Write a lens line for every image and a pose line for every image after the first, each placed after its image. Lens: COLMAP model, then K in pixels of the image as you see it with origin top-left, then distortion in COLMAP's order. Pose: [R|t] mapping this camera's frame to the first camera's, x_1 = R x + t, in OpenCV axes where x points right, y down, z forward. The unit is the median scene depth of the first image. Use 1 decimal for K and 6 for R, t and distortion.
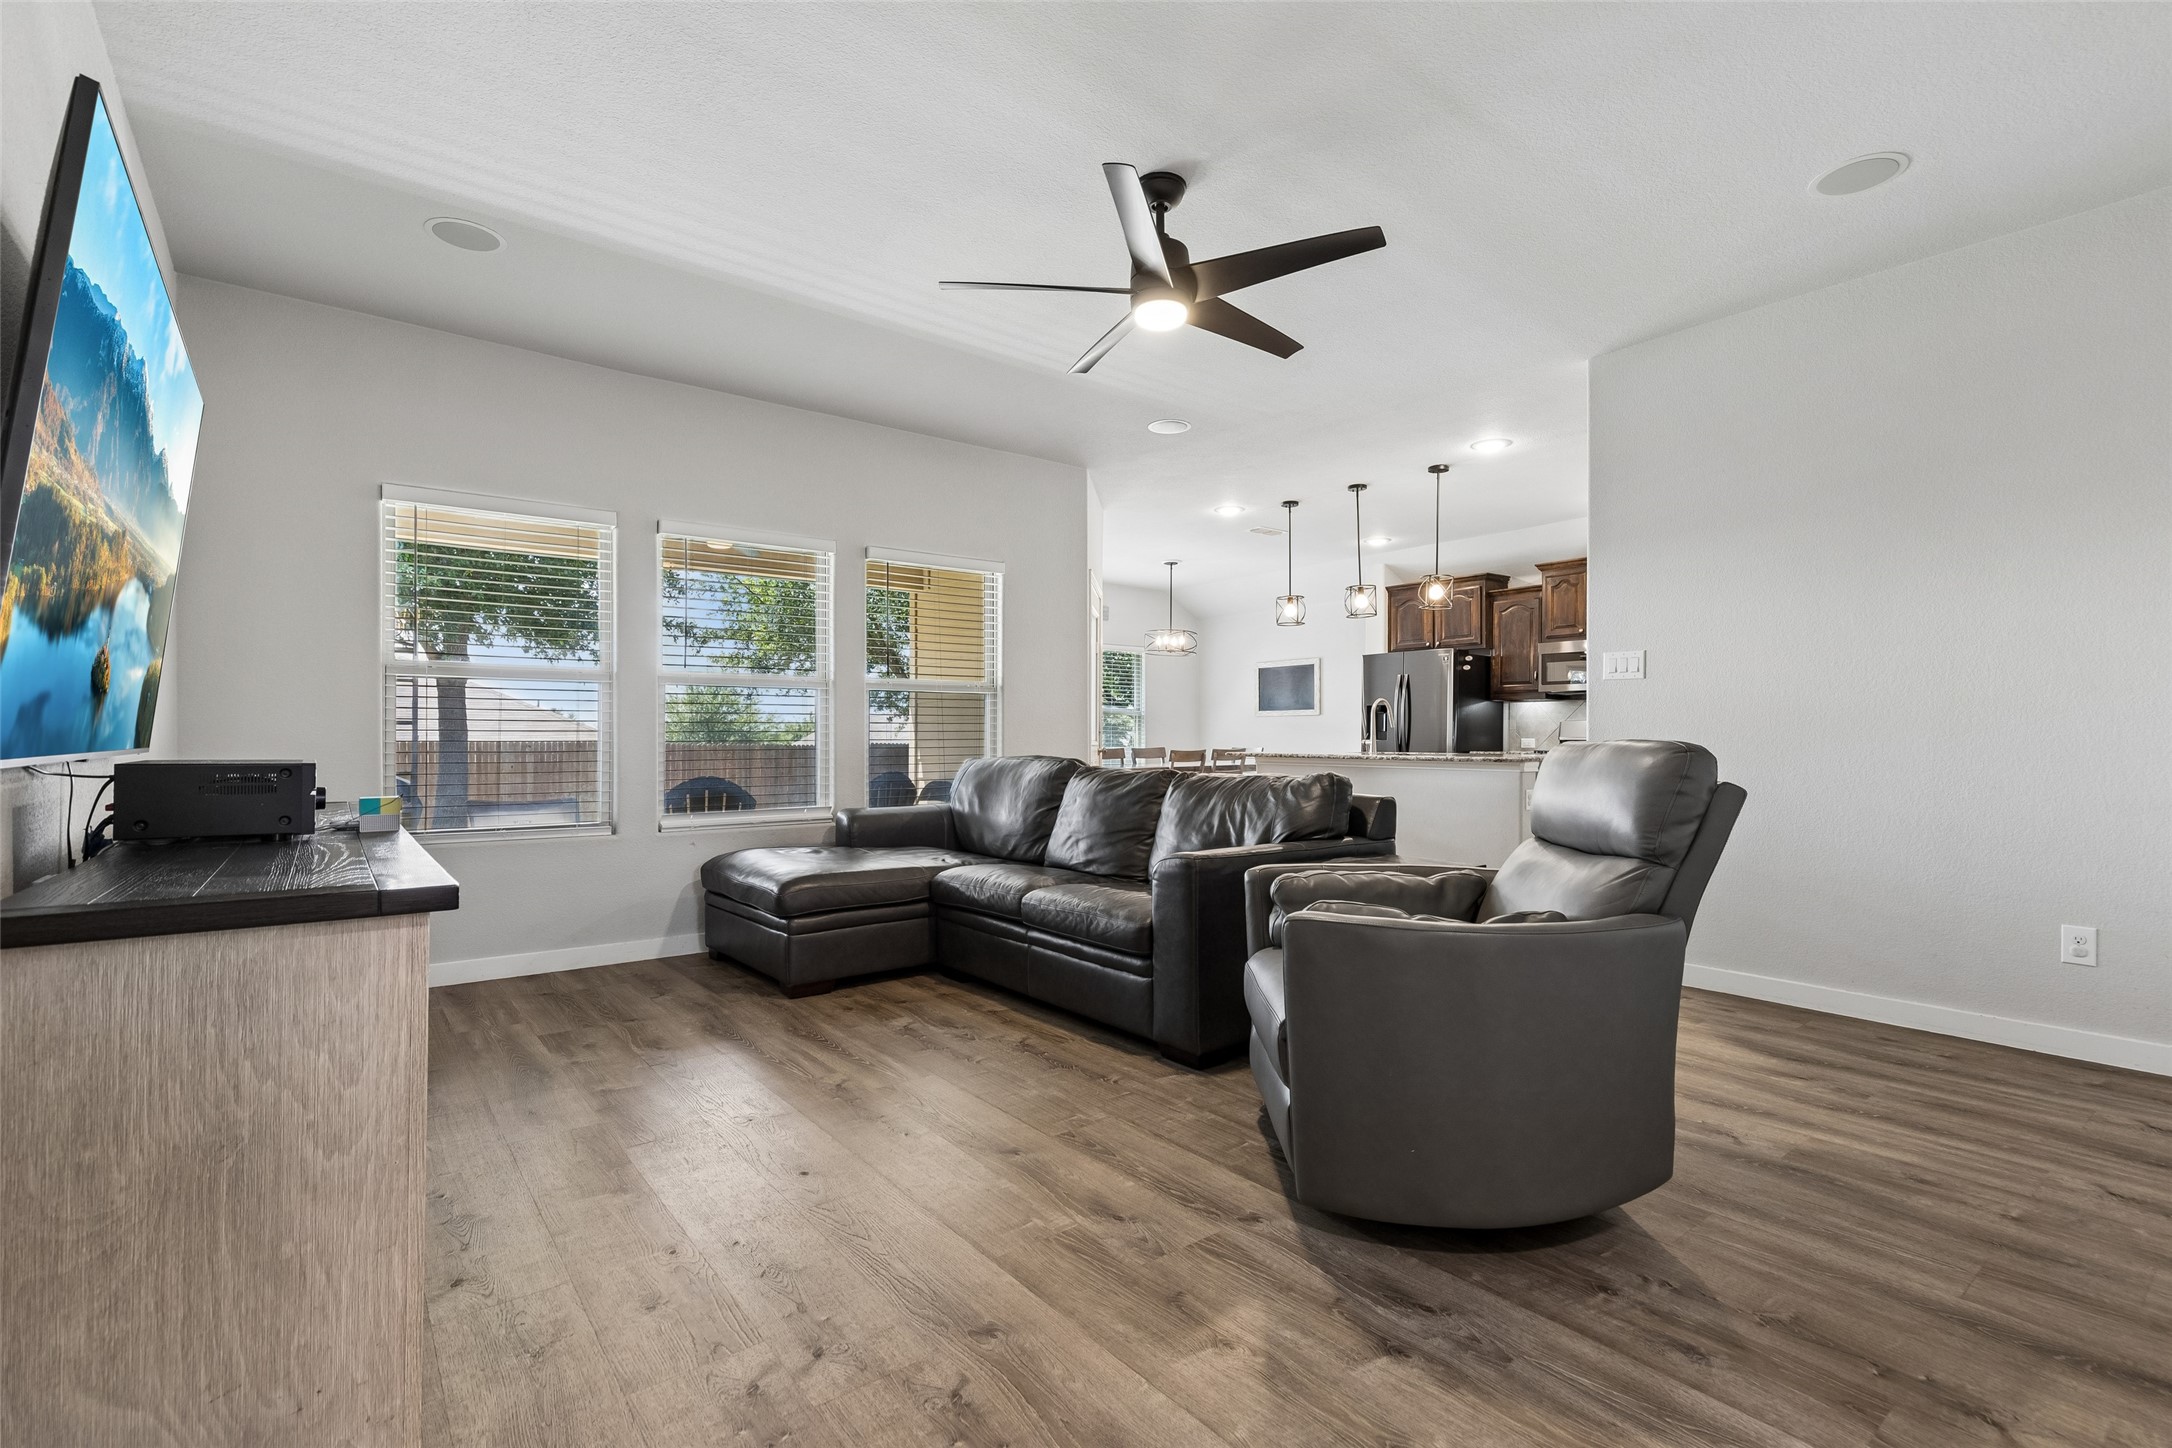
lens RADIAL K [[979.9, 0, 1094.4], [0, 979.9, 725.3], [0, 0, 1]] dist [0.011412, -0.002486]
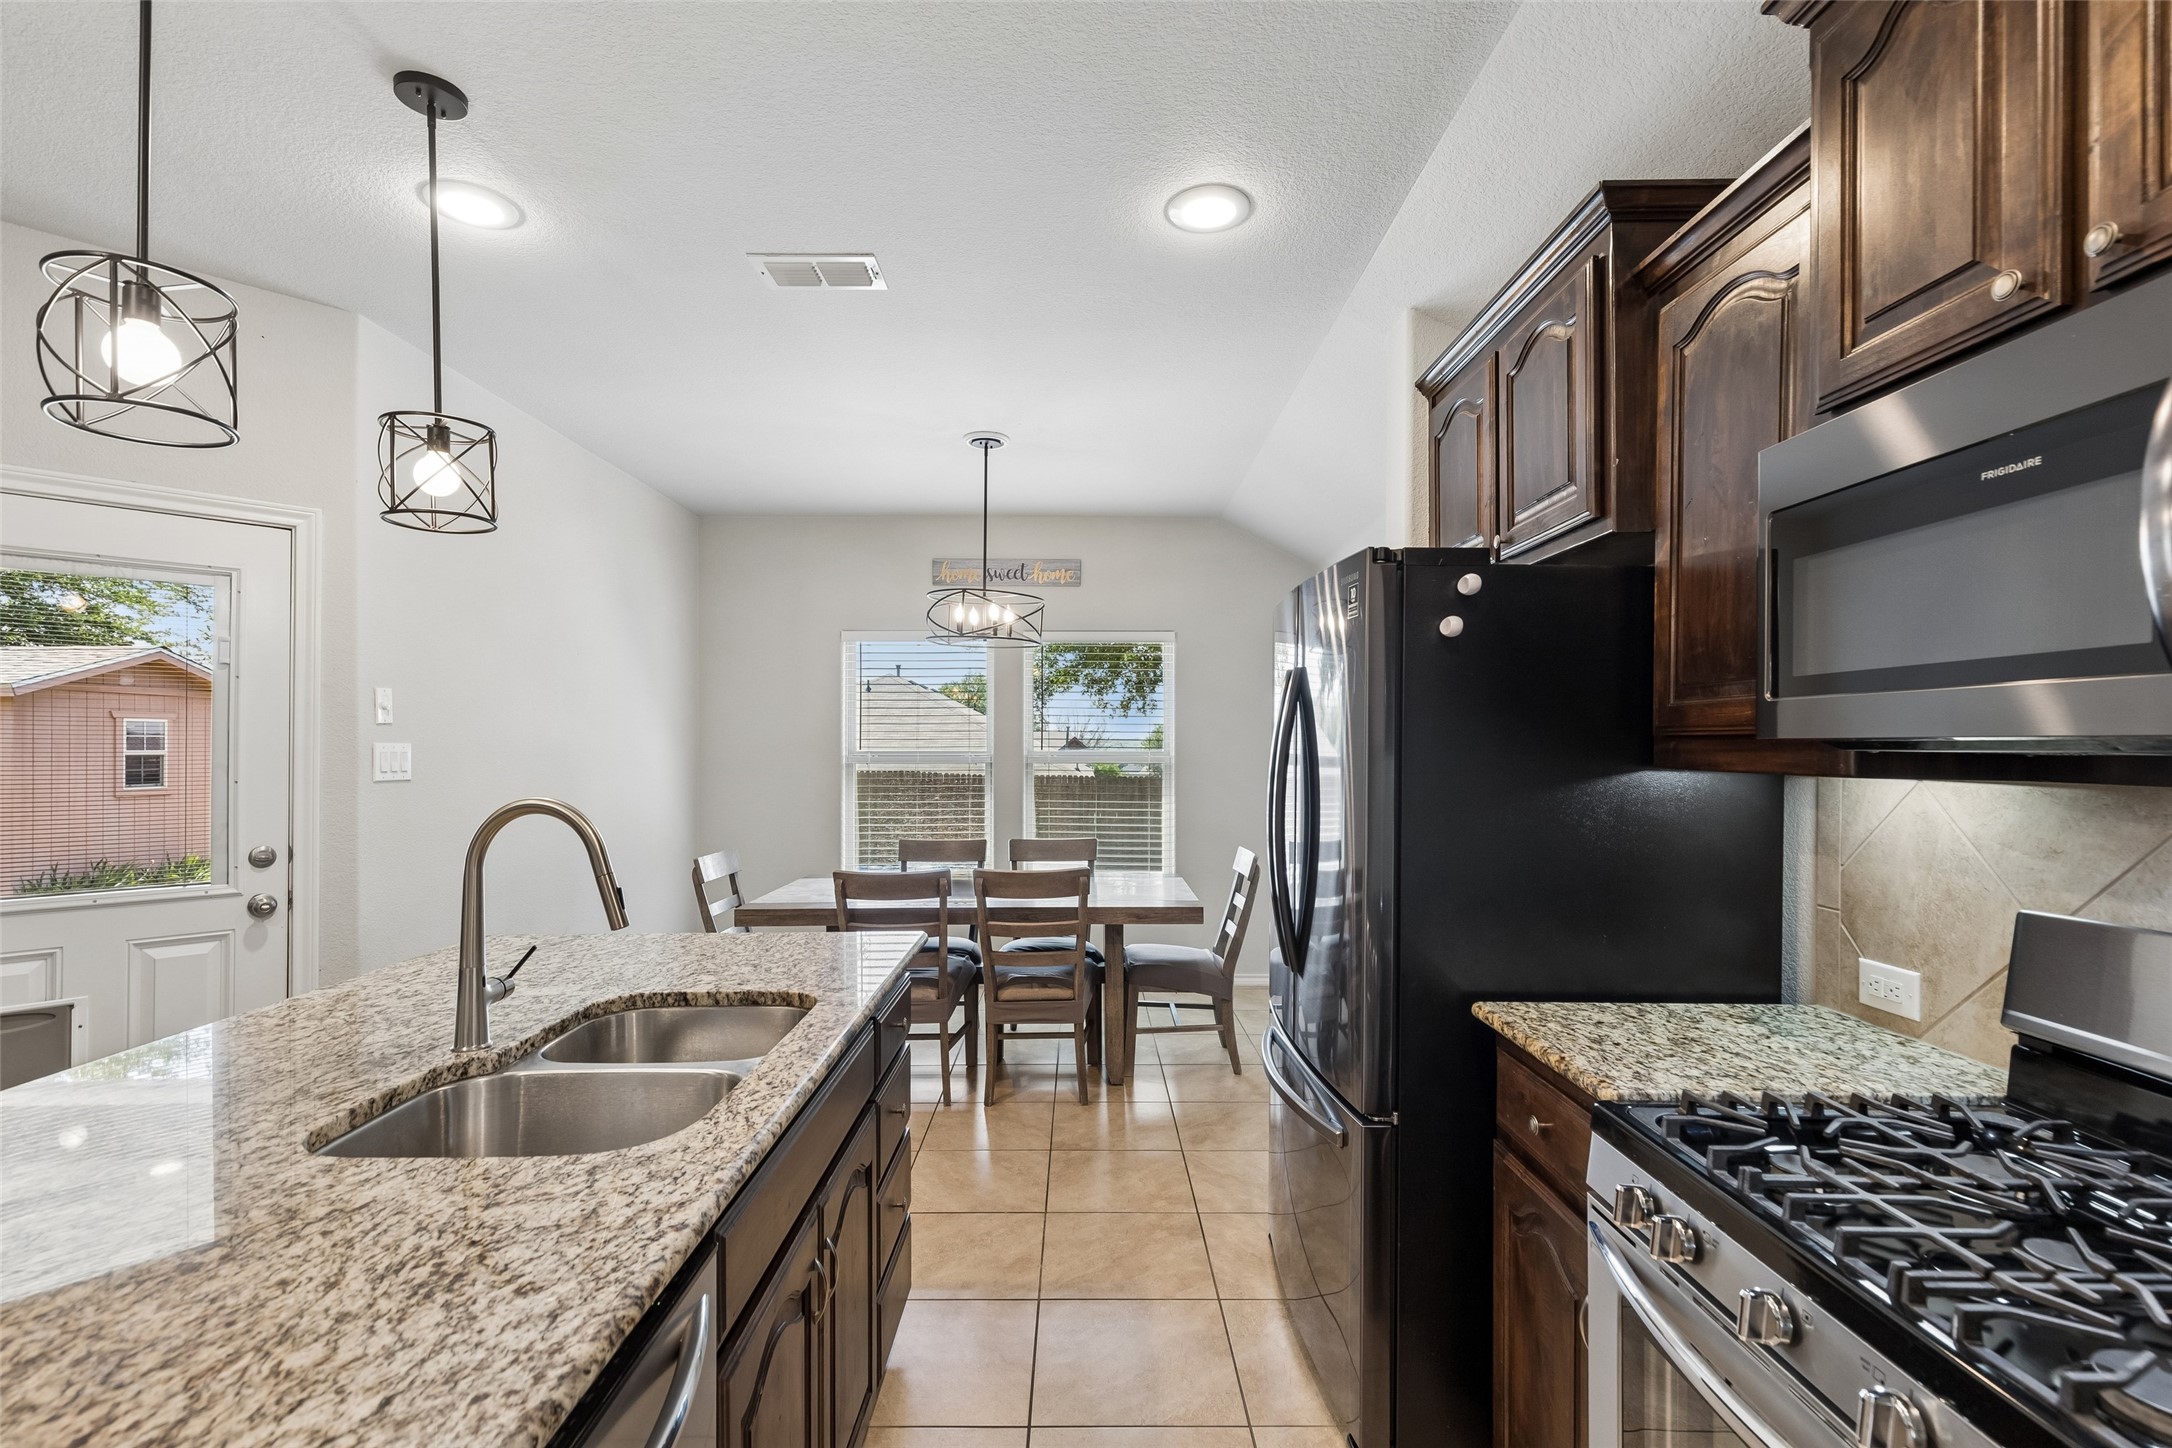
lens RADIAL K [[979.9, 0, 1085.1], [0, 979.9, 735.8], [0, 0, 1]] dist [0.011412, -0.002486]
pose [[0.783429, -0.005820, -0.621453, 0.884539], [0.009048, 0.999957, 0.002041, -0.068469], [0.621415, -0.007221, 0.783448, 1.507818]]
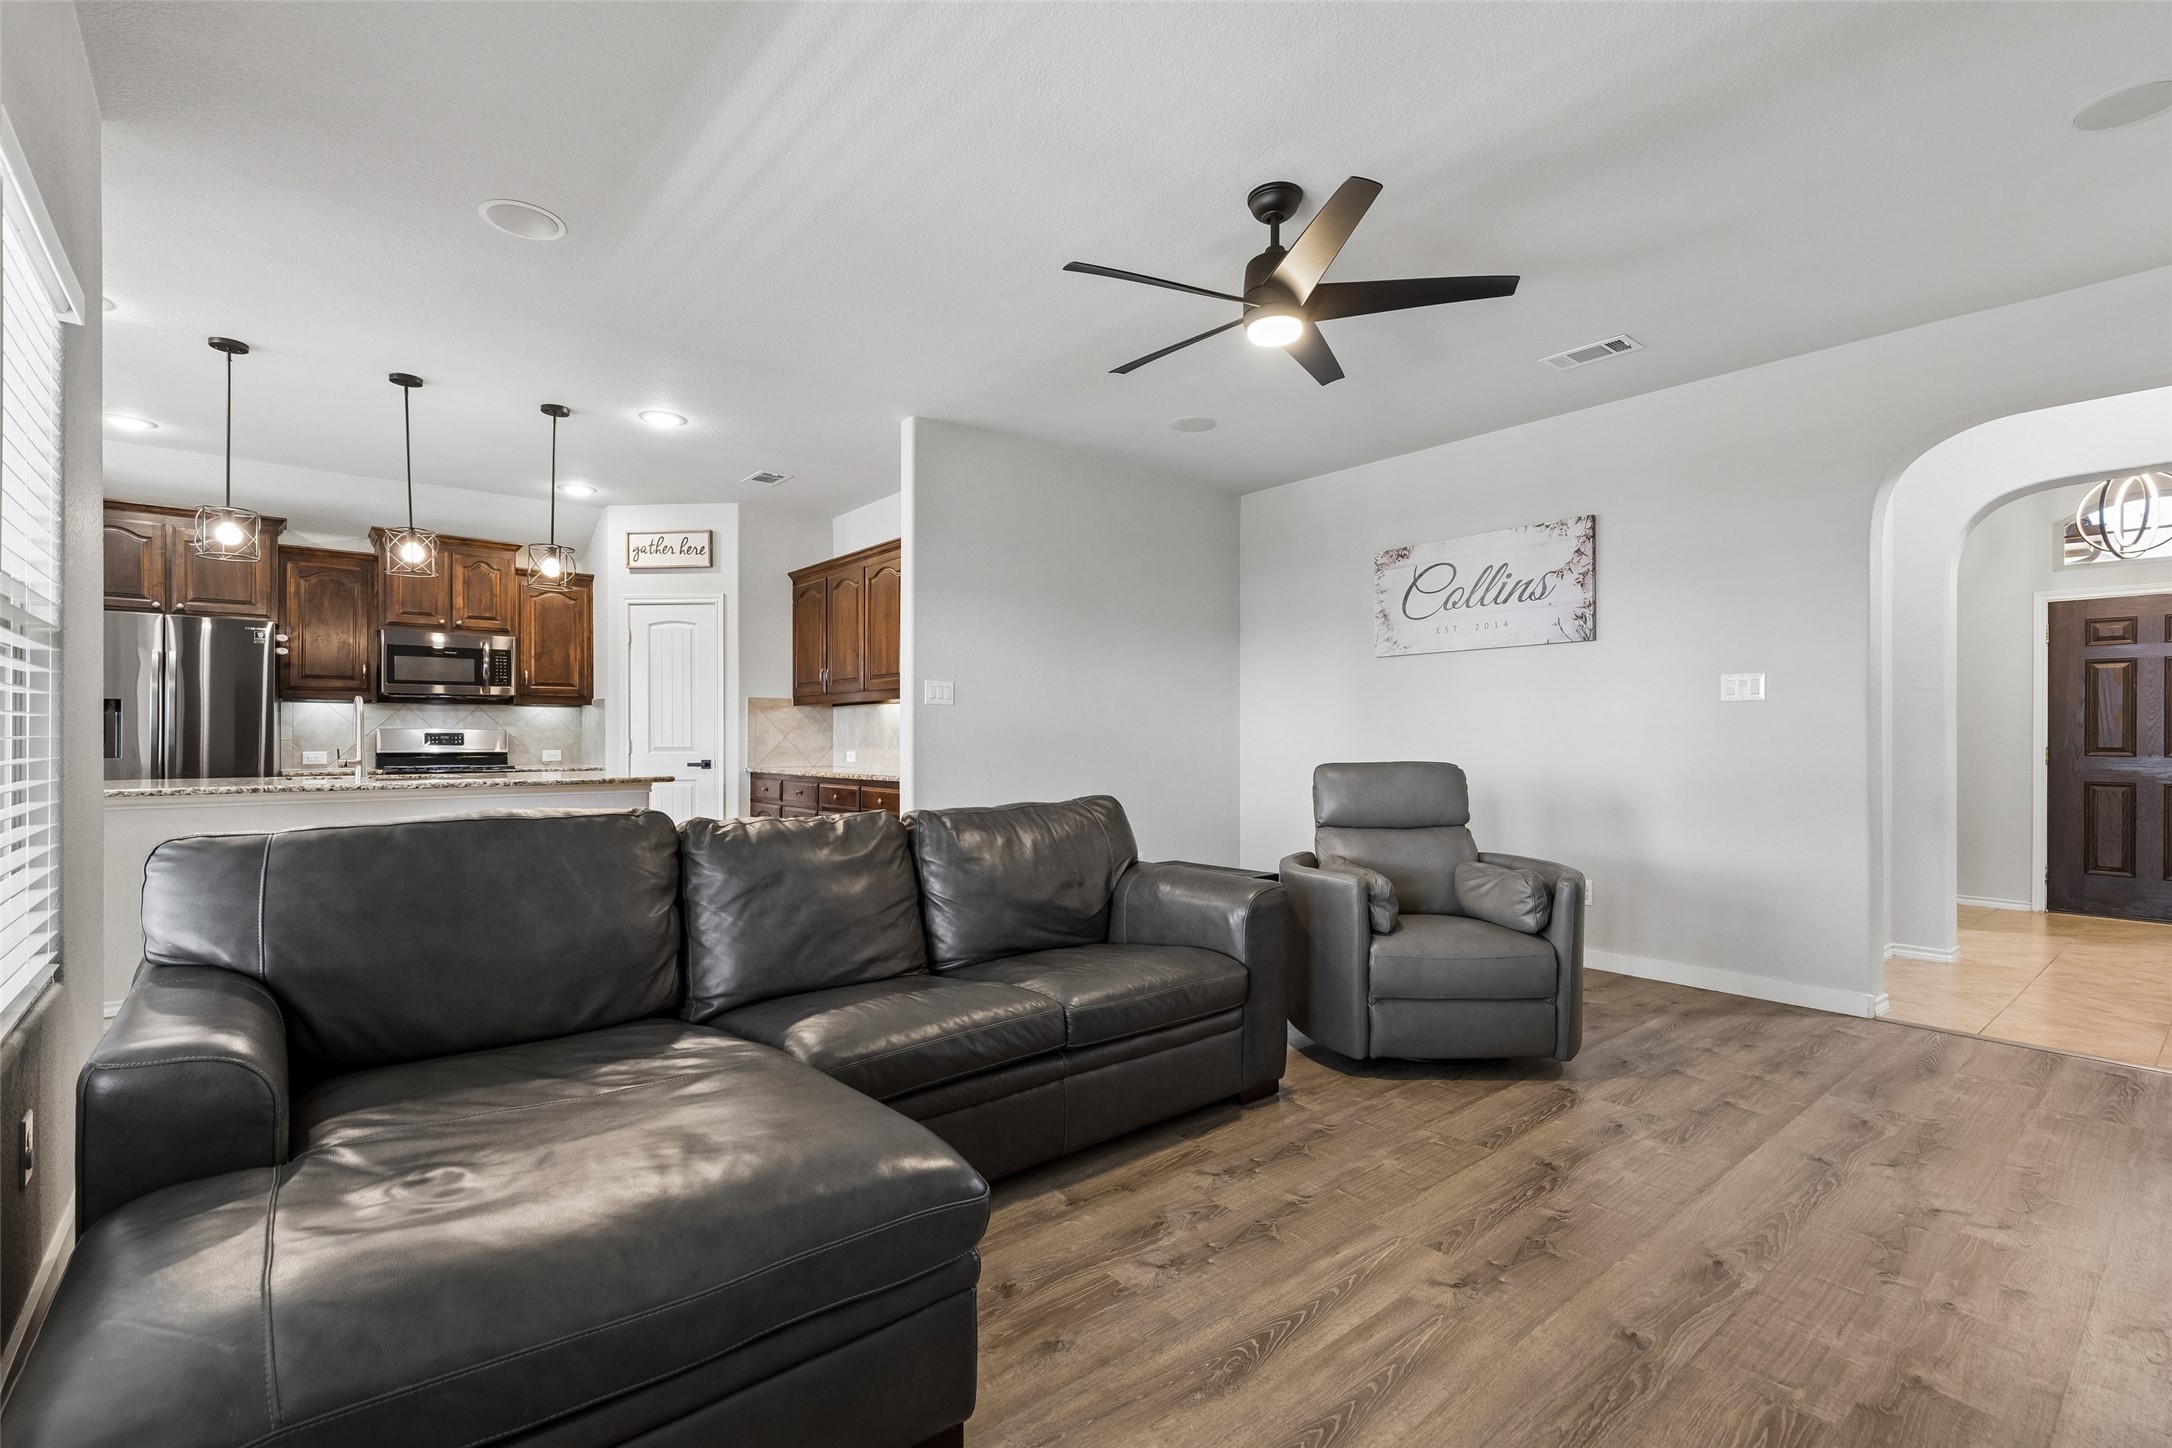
lens RADIAL K [[979.9, 0, 1085.7], [0, 979.9, 731.1], [0, 0, 1]] dist [0.011412, -0.002486]
pose [[-0.022555, 0.004598, 0.999735, -0.645626], [-0.012279, 0.999913, -0.004876, -0.011649], [-0.999670, -0.012385, -0.022497, 0.870746]]
